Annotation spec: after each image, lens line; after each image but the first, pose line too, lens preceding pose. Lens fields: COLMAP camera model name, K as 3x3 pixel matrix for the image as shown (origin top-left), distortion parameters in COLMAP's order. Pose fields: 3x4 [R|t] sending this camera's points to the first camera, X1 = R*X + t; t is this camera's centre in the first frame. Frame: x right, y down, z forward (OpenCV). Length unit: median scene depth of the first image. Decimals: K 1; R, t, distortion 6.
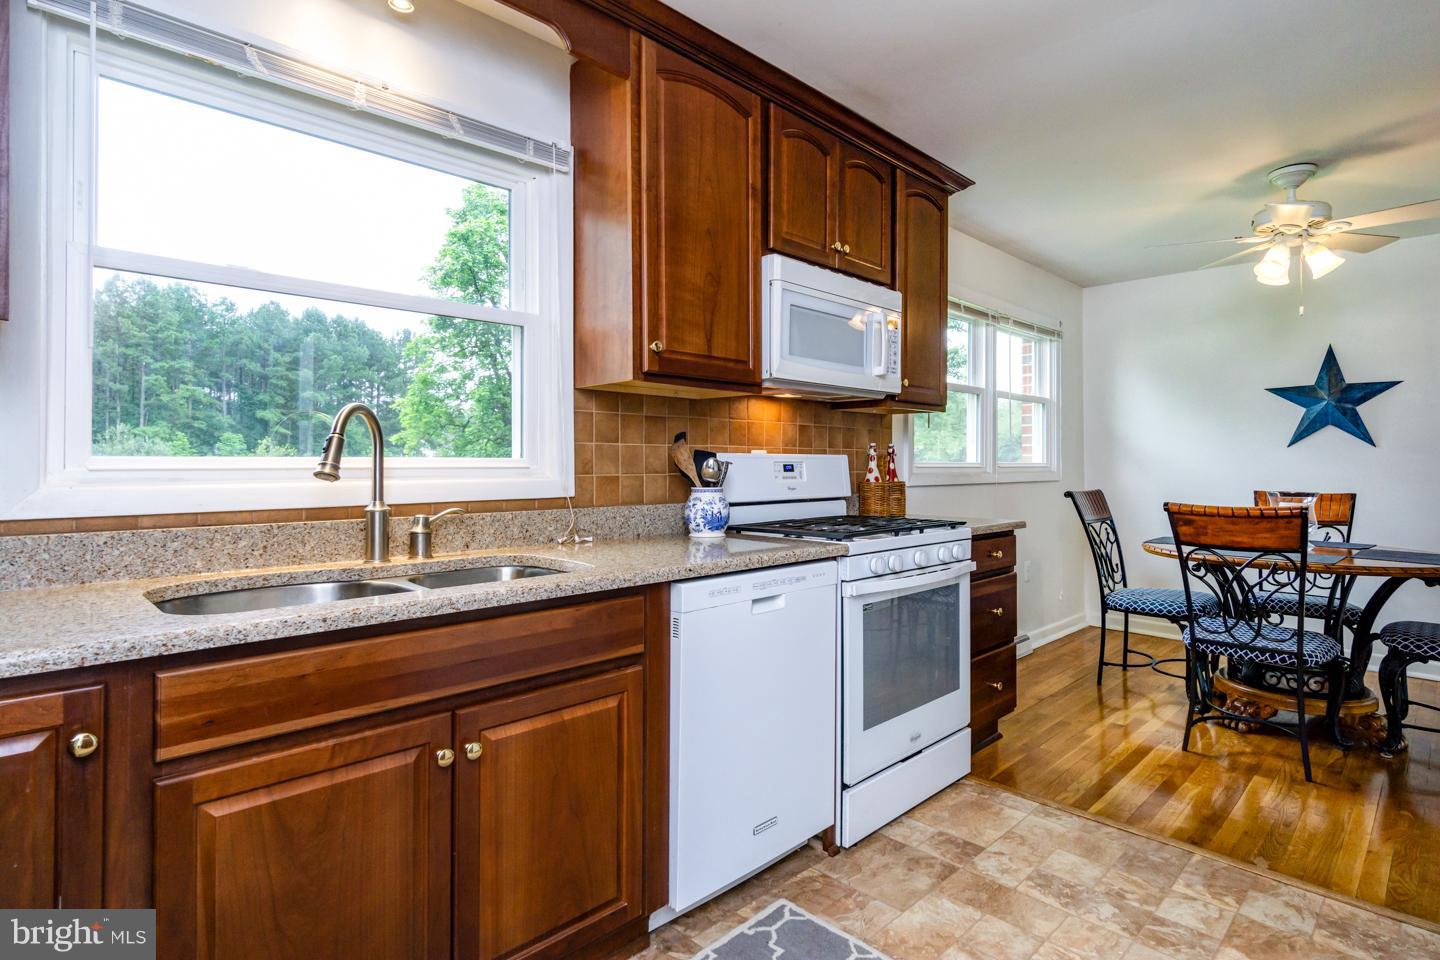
lens RADIAL K [[733.9, 0, 723.2], [0, 733.9, 454.2], [0, 0, 1]] dist [-0.003530, 0.003050]
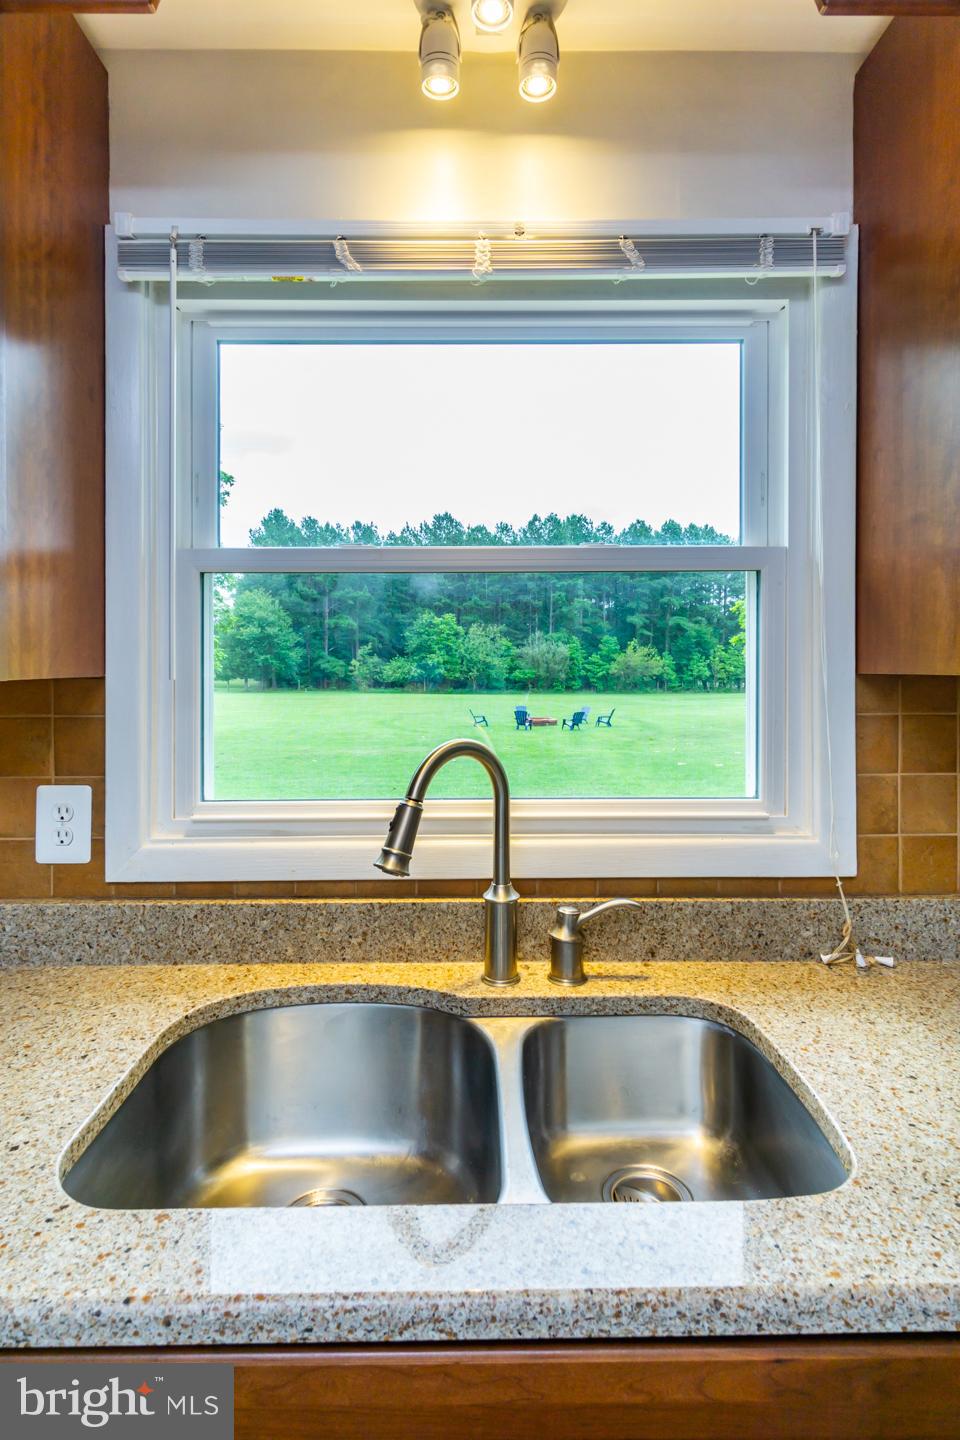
lens RADIAL K [[733.9, 0, 486.4], [0, 733.9, 678.0], [0, 0, 1]] dist [-0.003530, 0.003050]
pose [[0.731592, 0.006804, -0.681709, -0.040316], [0.015860, 0.999510, 0.026996, -0.126512], [0.681559, -0.030562, 0.731125, 0.495841]]
